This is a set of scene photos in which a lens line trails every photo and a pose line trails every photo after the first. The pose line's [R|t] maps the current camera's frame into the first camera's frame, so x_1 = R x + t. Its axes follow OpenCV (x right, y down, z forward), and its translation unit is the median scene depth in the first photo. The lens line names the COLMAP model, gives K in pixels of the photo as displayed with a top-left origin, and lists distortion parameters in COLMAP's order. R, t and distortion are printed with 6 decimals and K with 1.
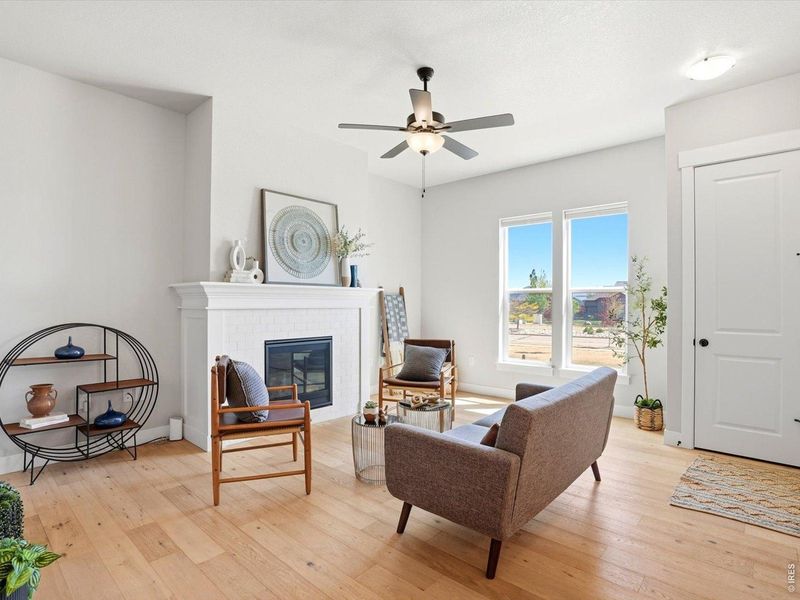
lens RADIAL K [[425.8, 0, 399.0], [0, 425.8, 300.7], [0, 0, 1]] dist [-0.064944, 0.028911]
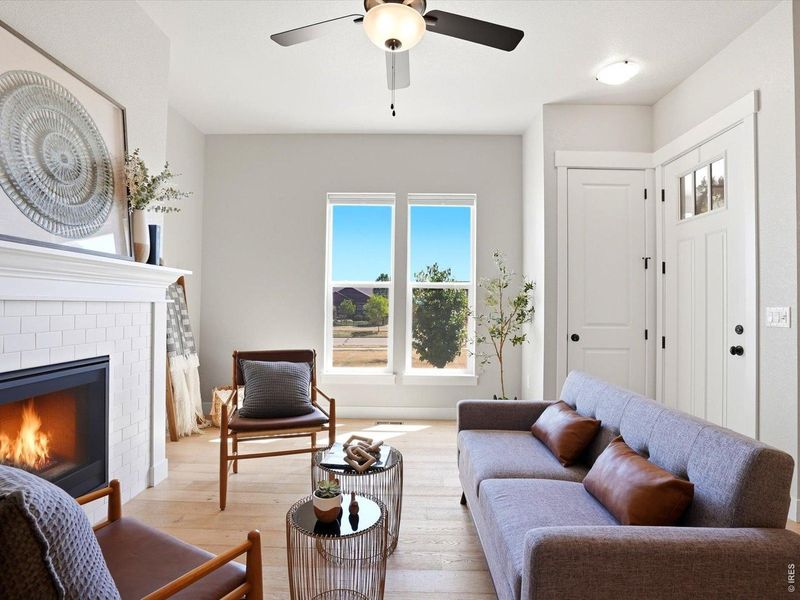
lens RADIAL K [[425.8, 0, 399.0], [0, 425.8, 300.7], [0, 0, 1]] dist [-0.064944, 0.028911]
pose [[0.751939, 0.012186, 0.659120, -0.277657], [-0.011771, 0.999918, -0.005059, 0.018063], [-0.659128, -0.003954, 0.752020, 0.466807]]
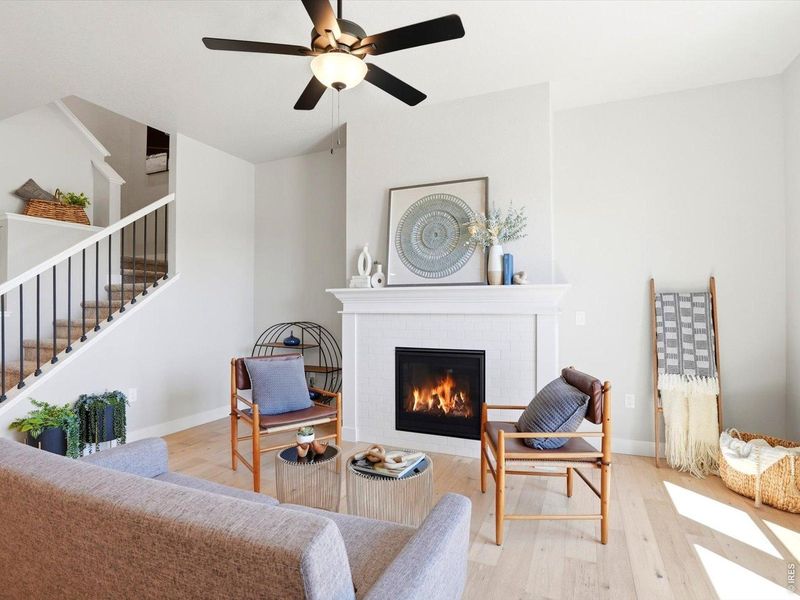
lens RADIAL K [[421.8, 0, 401.3], [0, 421.8, 312.2], [0, 0, 1]] dist [-0.066815, 0.028214]
pose [[0.312876, 0.007493, -0.949765, 0.625798], [0.008009, 0.999913, 0.010527, 0.006712], [0.949760, -0.010900, 0.312788, 0.760157]]
